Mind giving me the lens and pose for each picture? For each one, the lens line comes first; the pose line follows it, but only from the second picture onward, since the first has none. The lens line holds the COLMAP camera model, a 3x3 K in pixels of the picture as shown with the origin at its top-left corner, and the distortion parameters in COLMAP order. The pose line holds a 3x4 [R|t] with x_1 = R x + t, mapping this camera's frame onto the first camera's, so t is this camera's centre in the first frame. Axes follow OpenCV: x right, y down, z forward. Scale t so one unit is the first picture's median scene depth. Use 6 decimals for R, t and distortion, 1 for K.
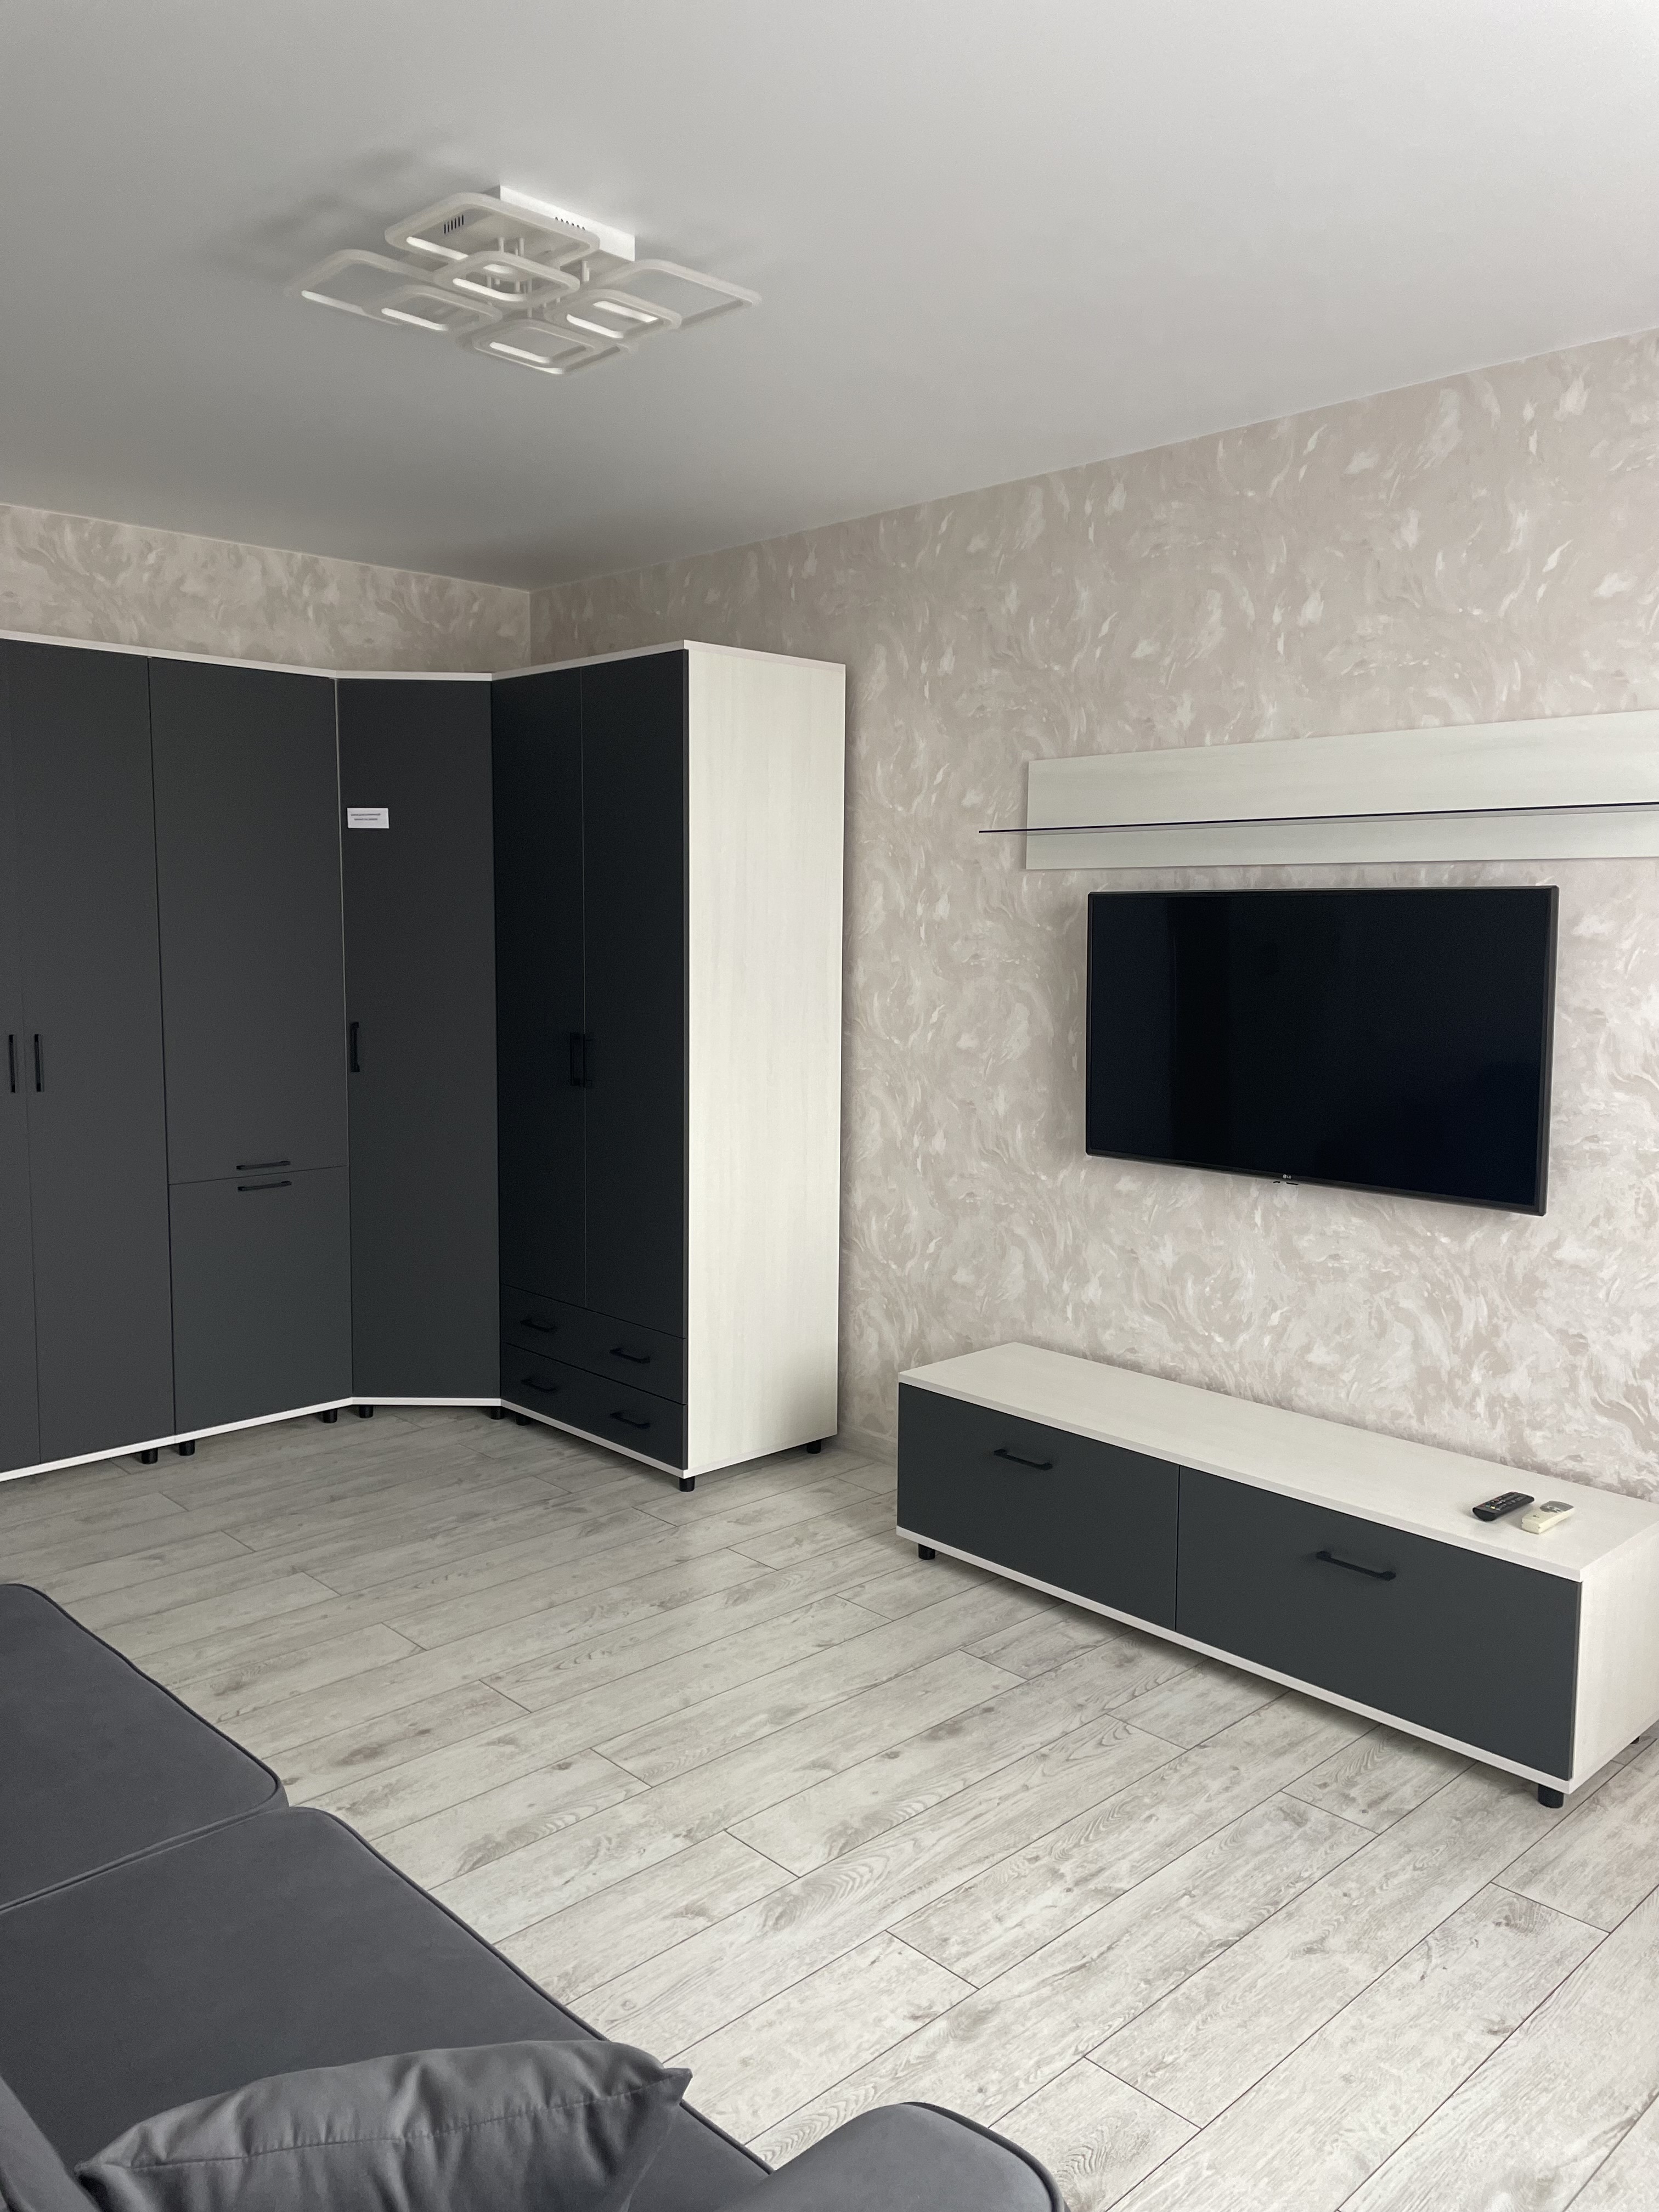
lens RADIAL K [[1662.1, 0, 829.5], [0, 1662.1, 1106.0], [0, 0, 1]] dist [0.113581, -0.112399]
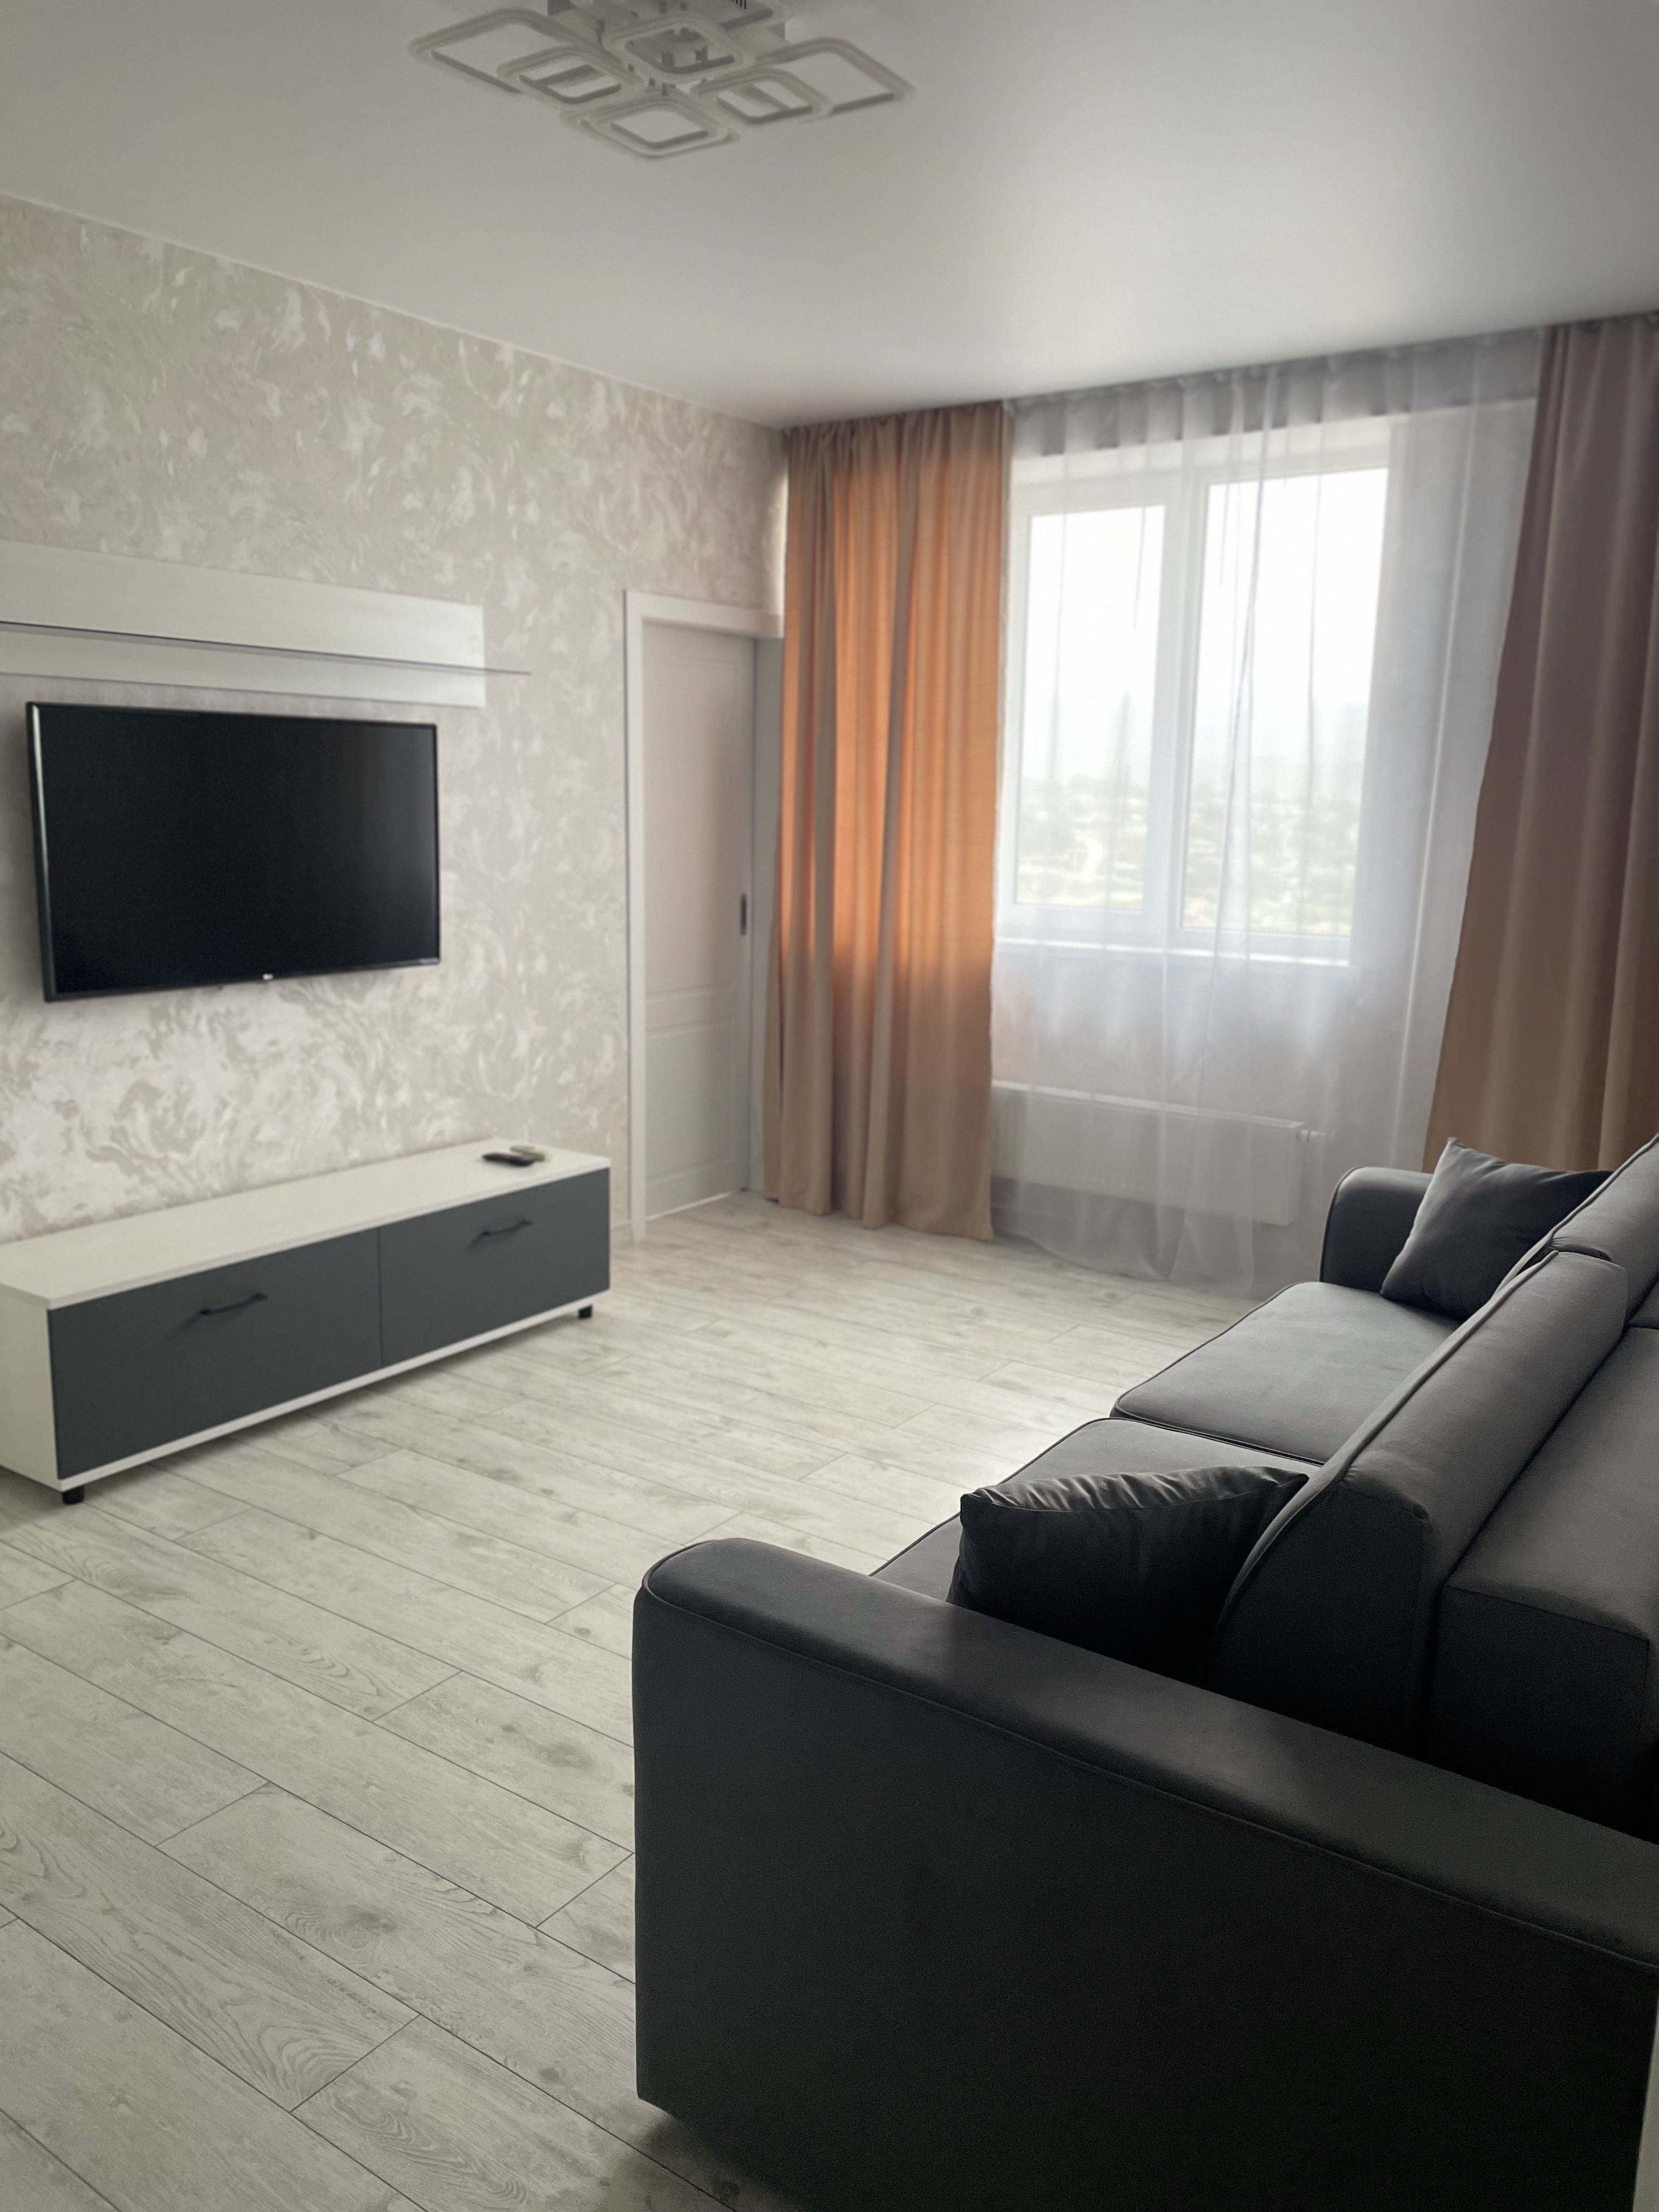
lens RADIAL K [[1662.1, 0, 829.5], [0, 1662.1, 1106.0], [0, 0, 1]] dist [0.113581, -0.112399]
pose [[-0.191431, -0.201085, 0.960687, -0.927213], [0.091178, 0.970913, 0.221394, -0.092169], [-0.977262, 0.129975, -0.167528, 0.865659]]
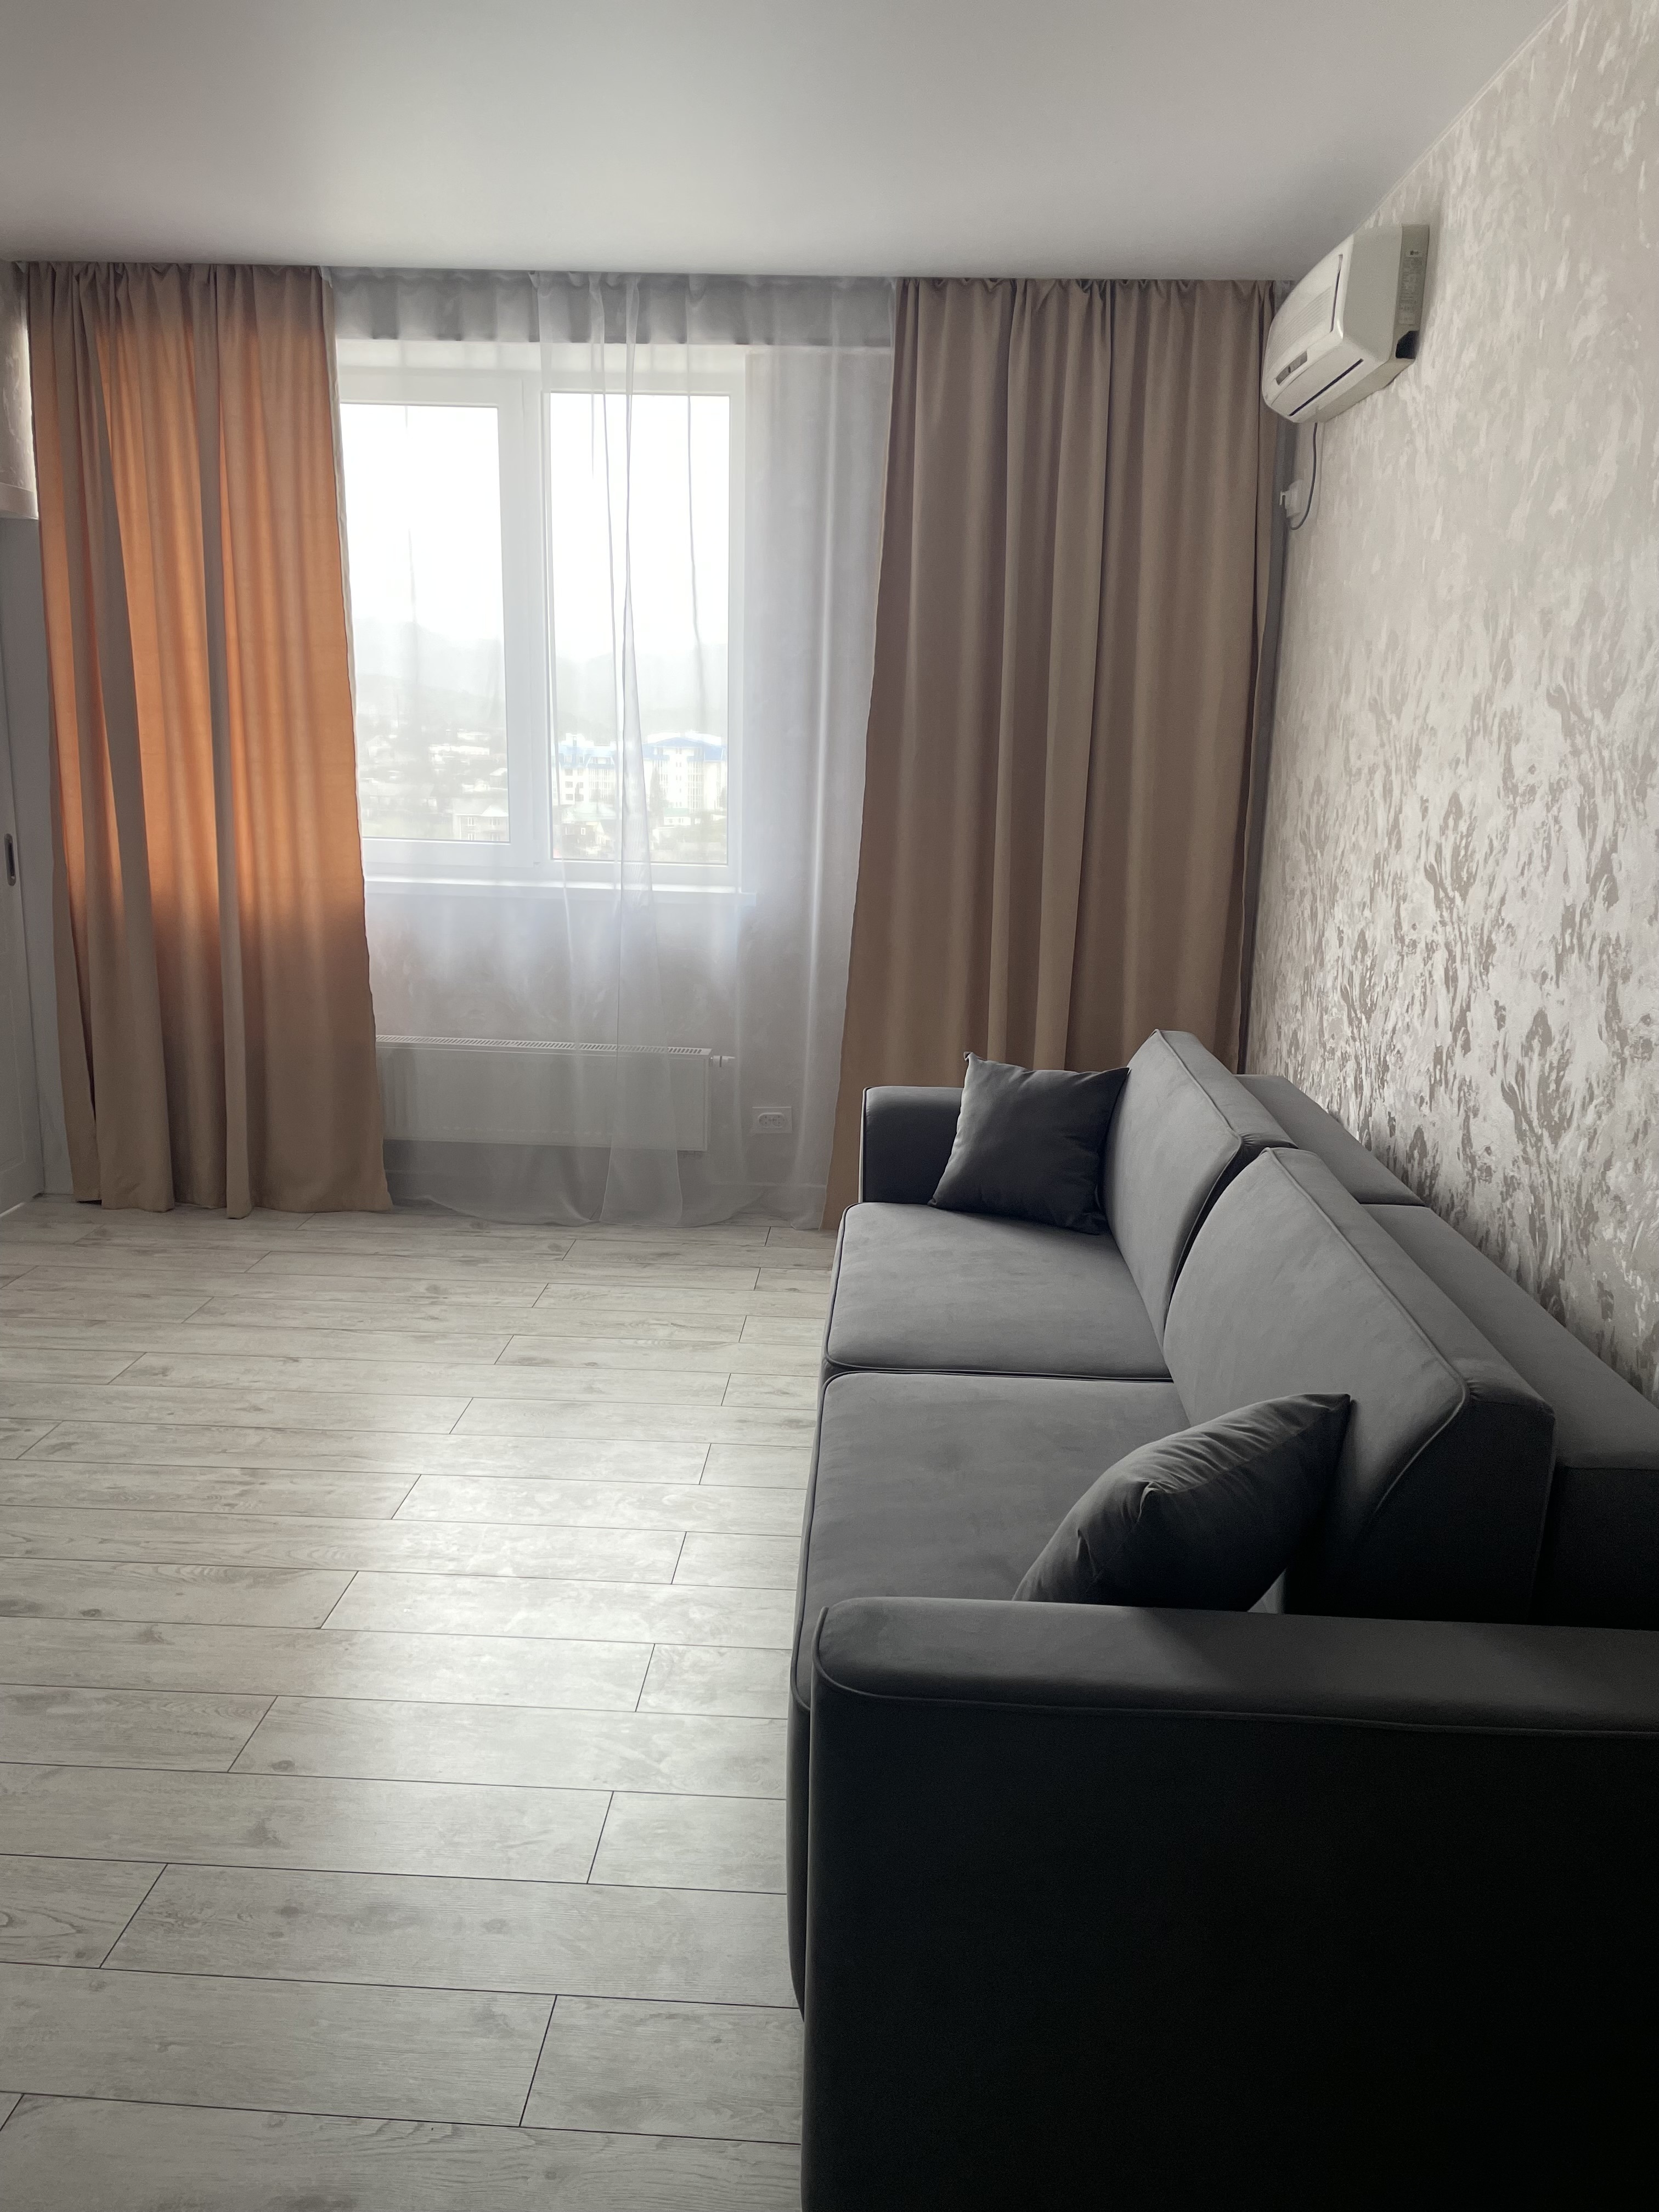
lens RADIAL K [[1658.8, 0, 829.5], [0, 1658.8, 1106.0], [0, 0, 1]] dist [0.099256, -0.109691]
pose [[-0.684300, -0.191317, 0.703656, -0.730419], [0.052072, 0.949685, 0.308849, -0.117915], [-0.727339, 0.247986, -0.639907, 1.093514]]
